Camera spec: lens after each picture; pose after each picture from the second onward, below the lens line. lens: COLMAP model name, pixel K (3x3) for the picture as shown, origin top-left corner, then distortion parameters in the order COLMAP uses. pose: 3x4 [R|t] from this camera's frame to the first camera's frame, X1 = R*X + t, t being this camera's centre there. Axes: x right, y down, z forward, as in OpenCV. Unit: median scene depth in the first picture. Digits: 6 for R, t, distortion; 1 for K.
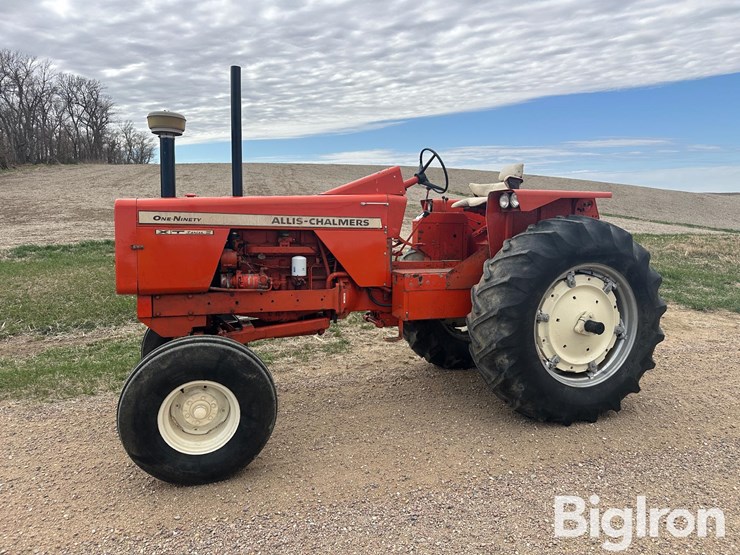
lens RADIAL K [[510.4, 0, 384.2], [0, 510.4, 283.1], [0, 0, 1]] dist [0.058720, -0.062983]
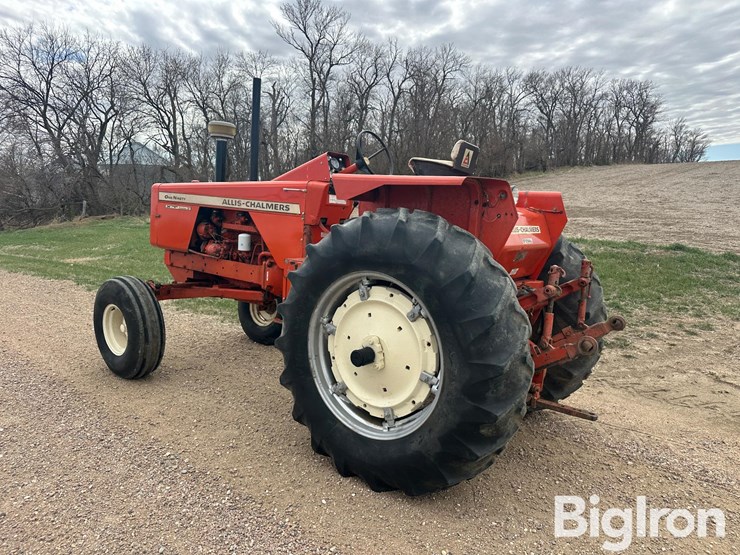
lens RADIAL K [[531.7, 0, 382.0], [0, 531.7, 276.1], [0, 0, 1]] dist [0.046213, -0.058571]
pose [[0.568971, 0.136984, -0.810868, 0.980969], [-0.154122, 0.986320, 0.058480, -0.074281], [0.807786, 0.091699, 0.582300, 0.536561]]
